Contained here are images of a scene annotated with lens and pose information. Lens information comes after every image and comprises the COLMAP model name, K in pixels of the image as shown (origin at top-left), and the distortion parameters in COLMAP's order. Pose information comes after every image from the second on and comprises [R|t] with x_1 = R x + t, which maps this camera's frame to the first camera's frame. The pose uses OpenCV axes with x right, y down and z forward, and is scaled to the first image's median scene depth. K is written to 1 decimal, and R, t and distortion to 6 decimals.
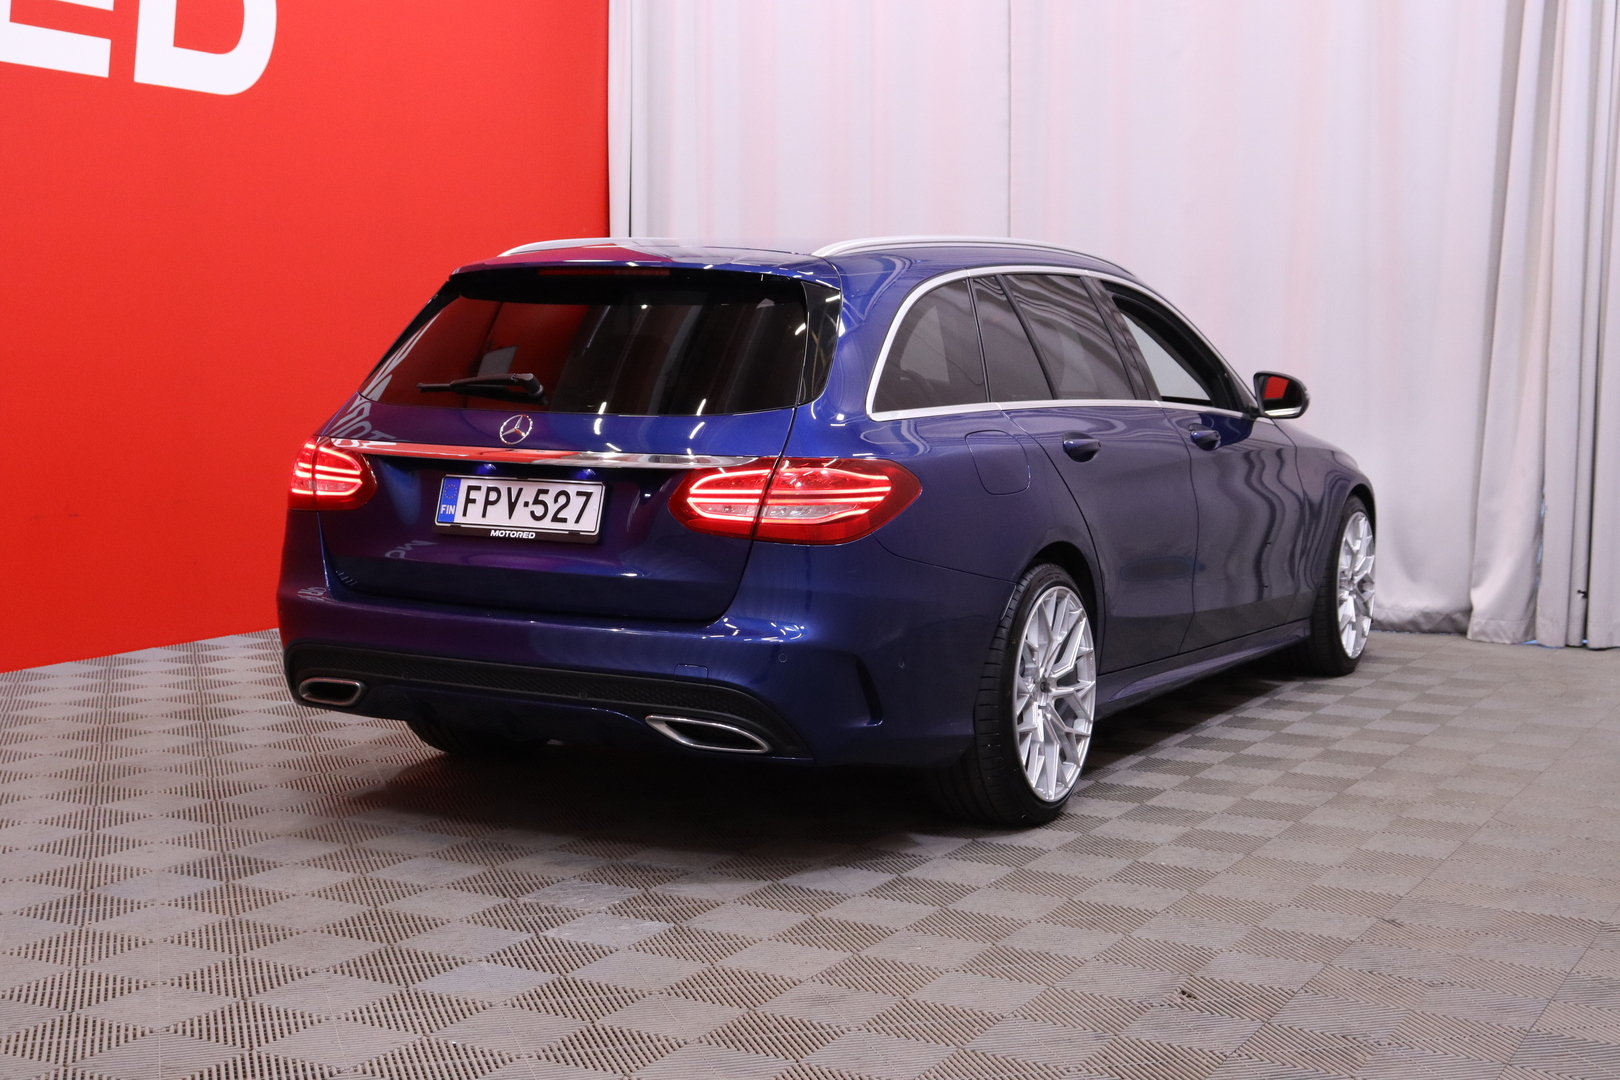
lens RADIAL K [[2398.4, 0, 810.0], [0, 2398.4, 540.0], [0, 0, 1]] dist [-0.006123, 0.001774]
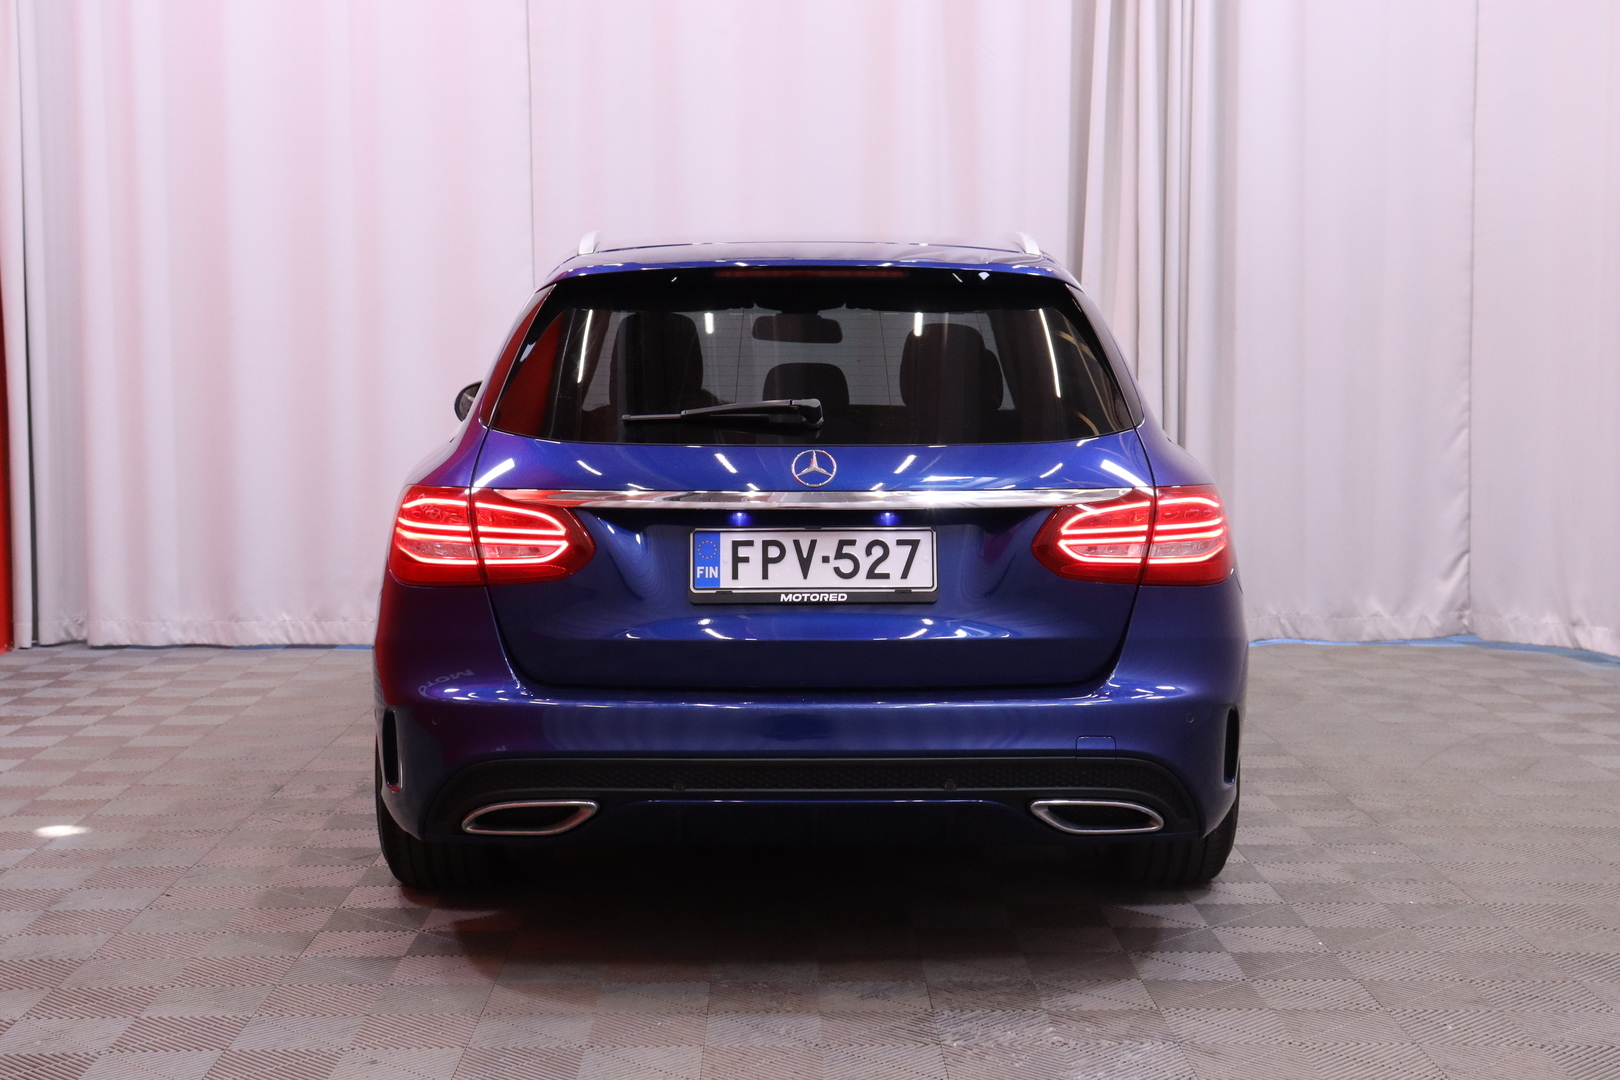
lens RADIAL K [[2506.3, 0, 810.0], [0, 2506.3, 540.0], [0, 0, 1]] dist [0.115790, 0.014720]
pose [[0.875187, -0.057290, 0.480380, -0.531064], [0.058027, 0.998226, 0.013332, -0.033124], [-0.480292, 0.016207, 0.876959, 0.253202]]
